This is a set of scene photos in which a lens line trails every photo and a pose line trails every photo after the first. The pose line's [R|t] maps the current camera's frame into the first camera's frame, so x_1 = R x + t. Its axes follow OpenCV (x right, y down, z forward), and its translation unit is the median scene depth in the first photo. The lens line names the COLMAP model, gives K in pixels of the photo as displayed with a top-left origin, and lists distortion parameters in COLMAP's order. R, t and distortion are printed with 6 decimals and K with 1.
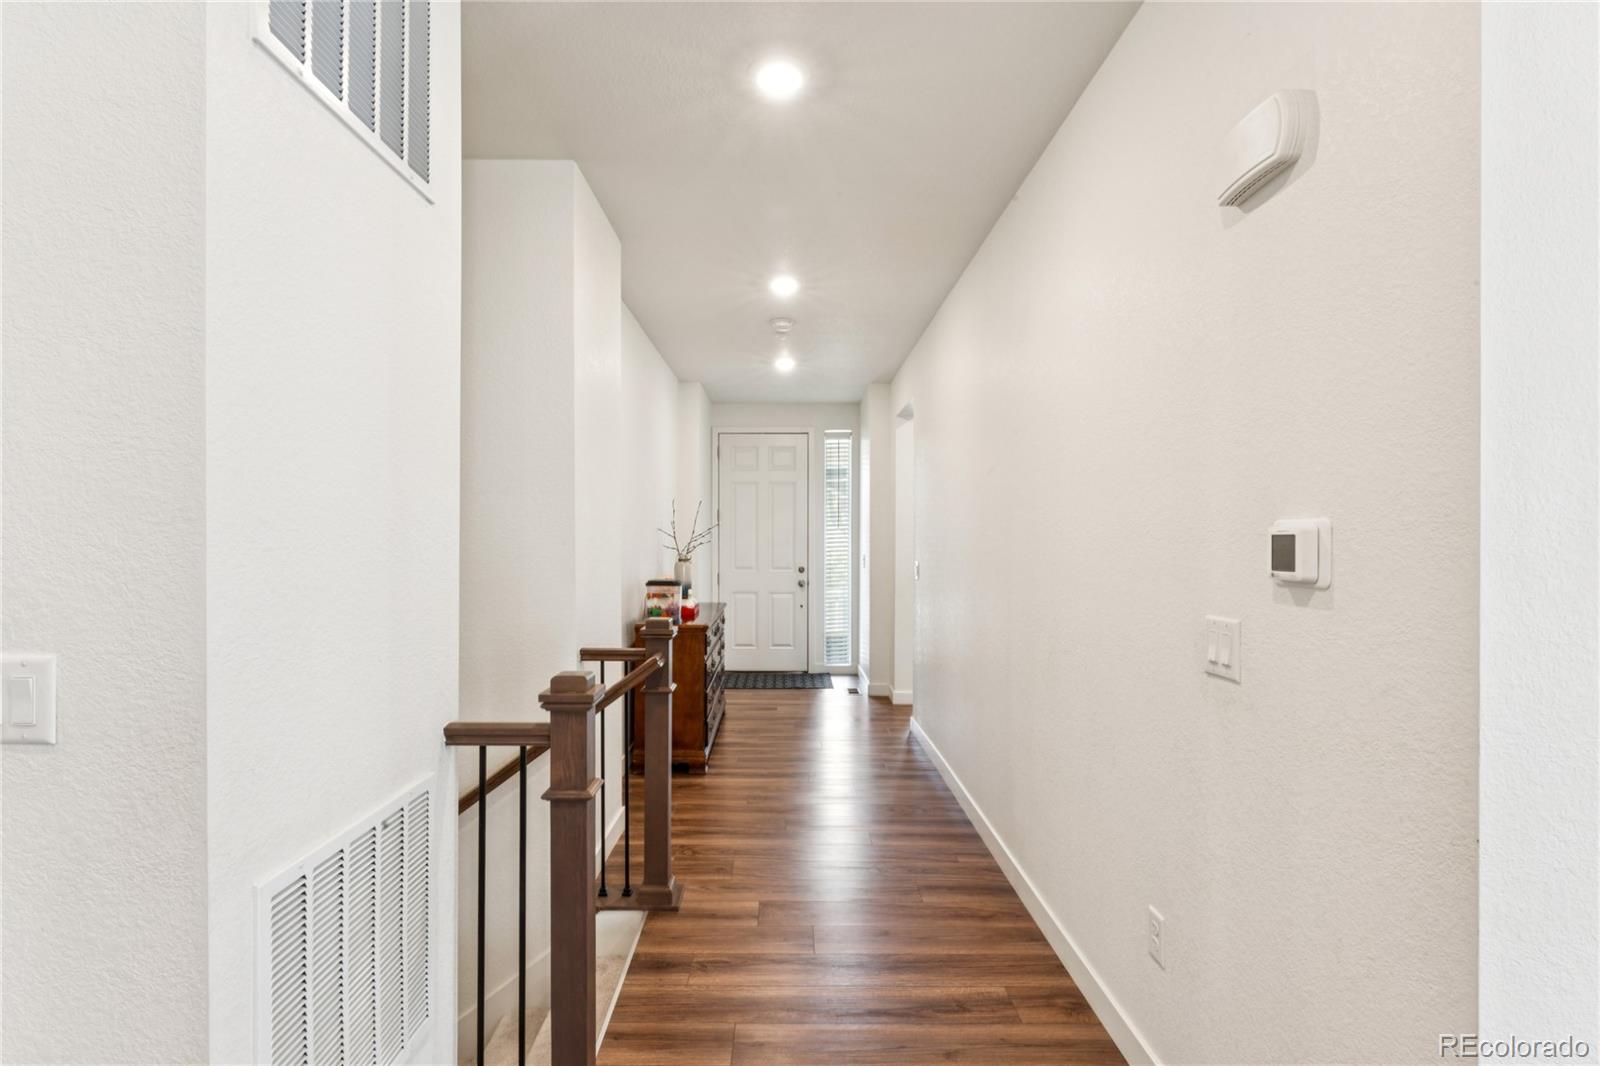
lens RADIAL K [[748.8, 0, 796.0], [0, 748.8, 535.6], [0, 0, 1]] dist [0.000424, 0.000262]
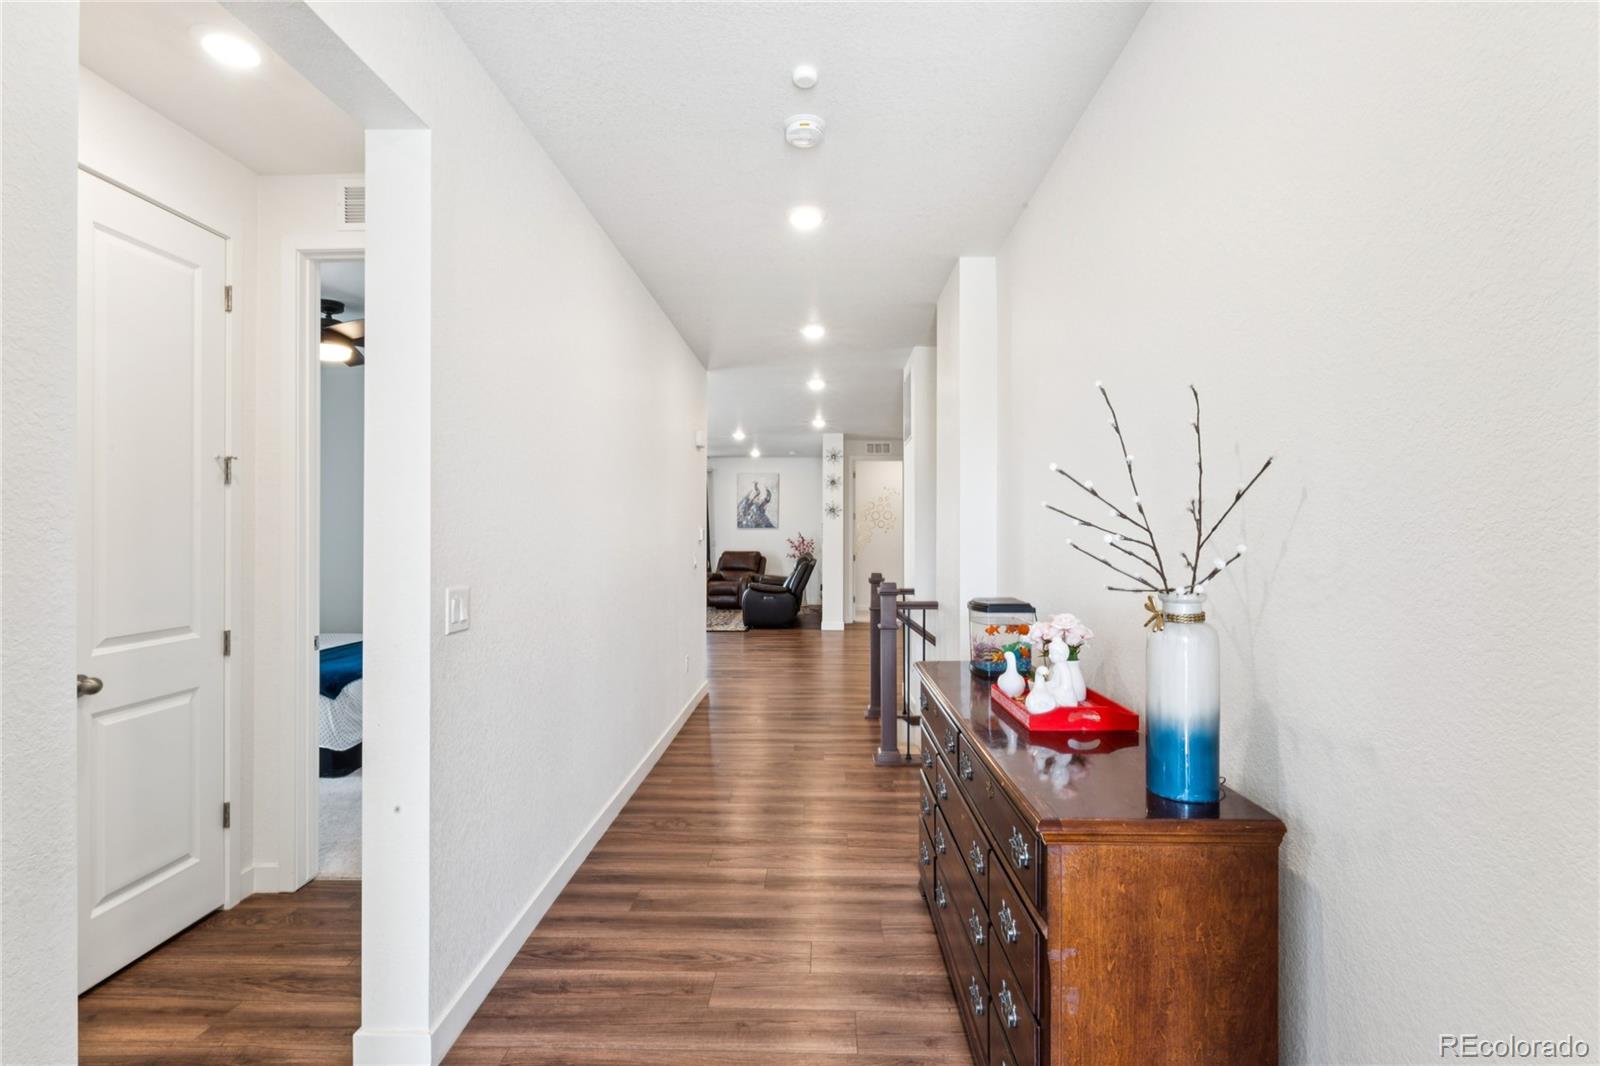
lens RADIAL K [[748.8, 0, 800.3], [0, 748.8, 530.6], [0, 0, 1]] dist [0.000424, 0.000262]
pose [[-0.999126, -0.003379, 0.041652, -0.054683], [-0.003760, 0.999952, -0.009087, 0.013354], [-0.041619, -0.009236, -0.999091, 2.228948]]
